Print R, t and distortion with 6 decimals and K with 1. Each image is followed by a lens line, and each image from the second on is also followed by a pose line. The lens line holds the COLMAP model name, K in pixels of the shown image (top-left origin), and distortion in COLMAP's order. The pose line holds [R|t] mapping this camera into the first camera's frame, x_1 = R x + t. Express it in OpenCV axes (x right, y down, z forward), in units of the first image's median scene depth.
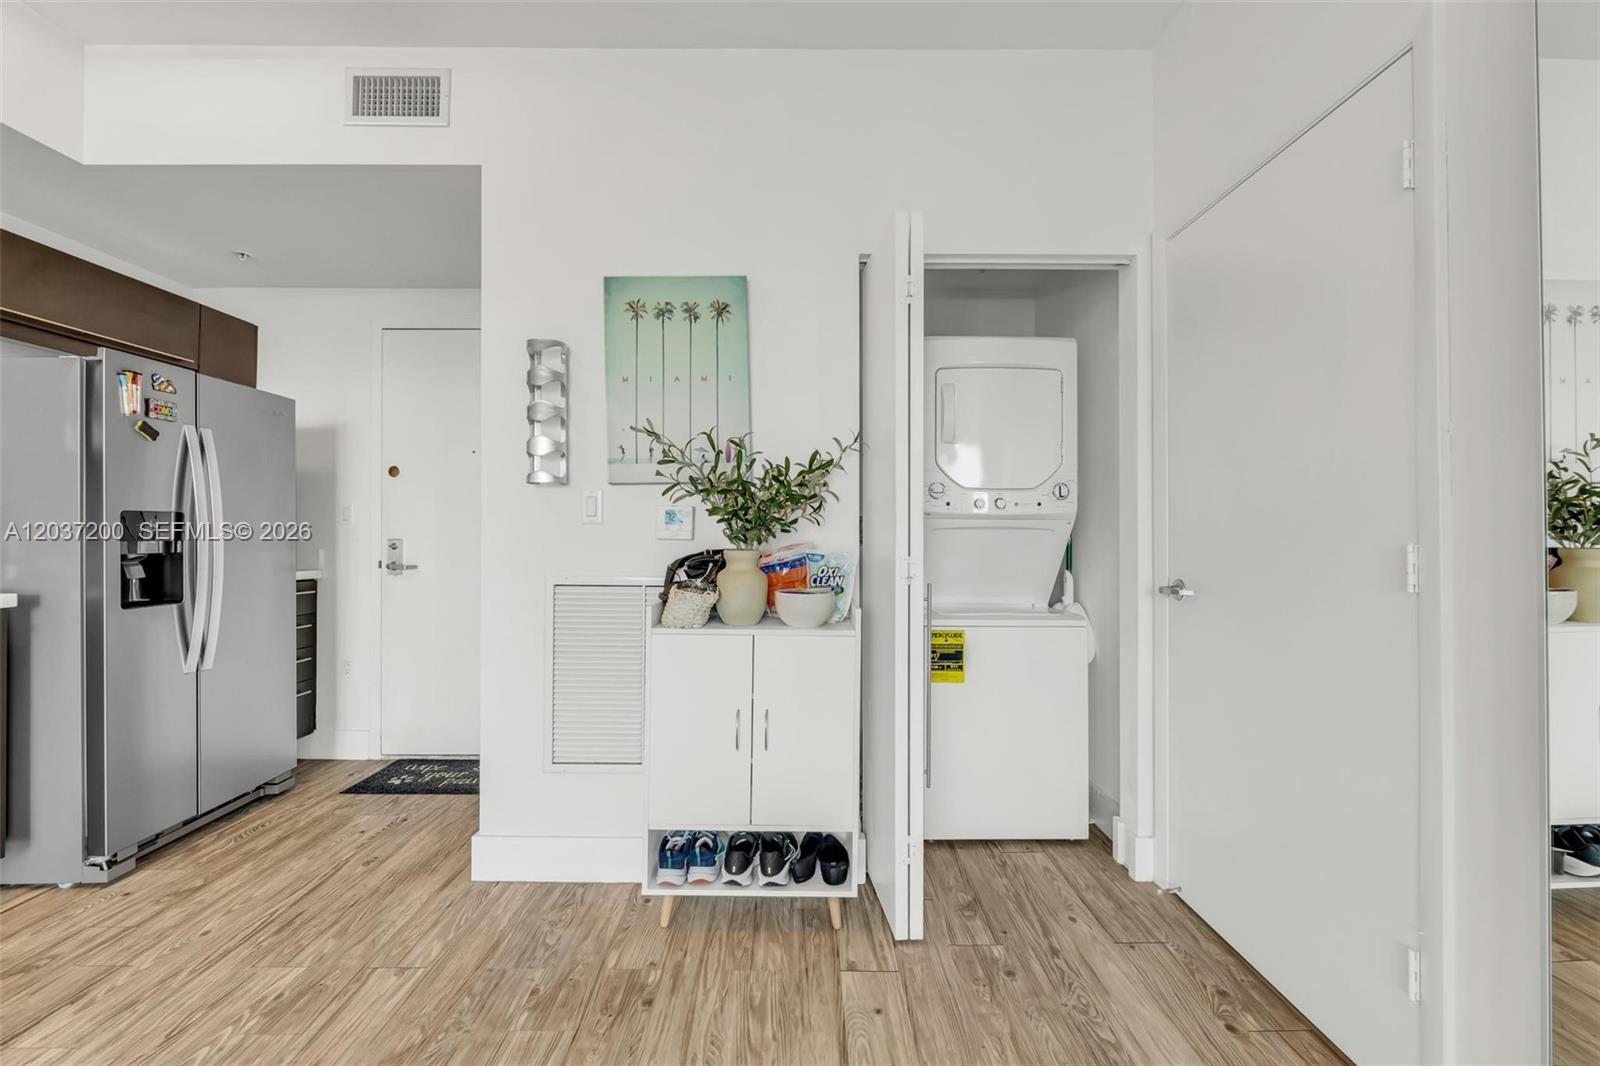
lens RADIAL K [[678.6, 0, 805.4], [0, 678.6, 528.0], [0, 0, 1]] dist [-0.004128, -0.000940]
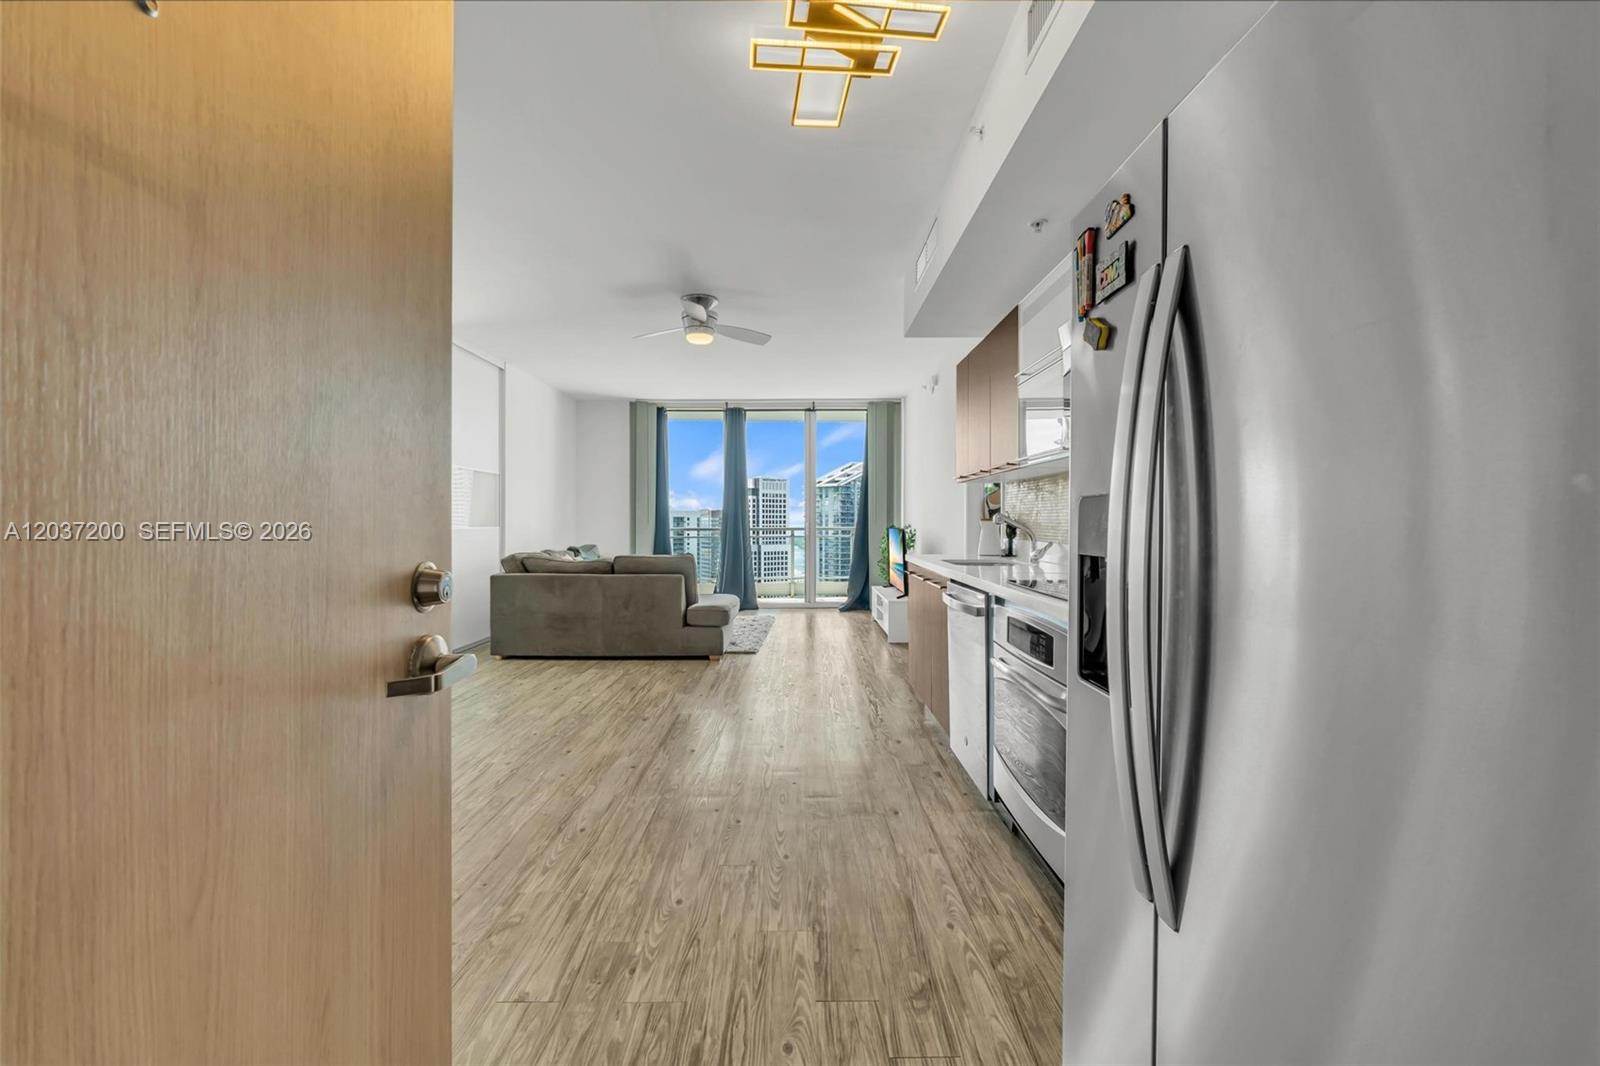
lens RADIAL K [[678.6, 0, 800.7], [0, 678.6, 516.9], [0, 0, 1]] dist [-0.004128, -0.000940]
pose [[-0.999958, -0.006133, 0.006745, -0.817448], [-0.006240, 0.999853, -0.015973, 0.002286], [-0.006646, -0.016014, -0.999850, 1.613274]]
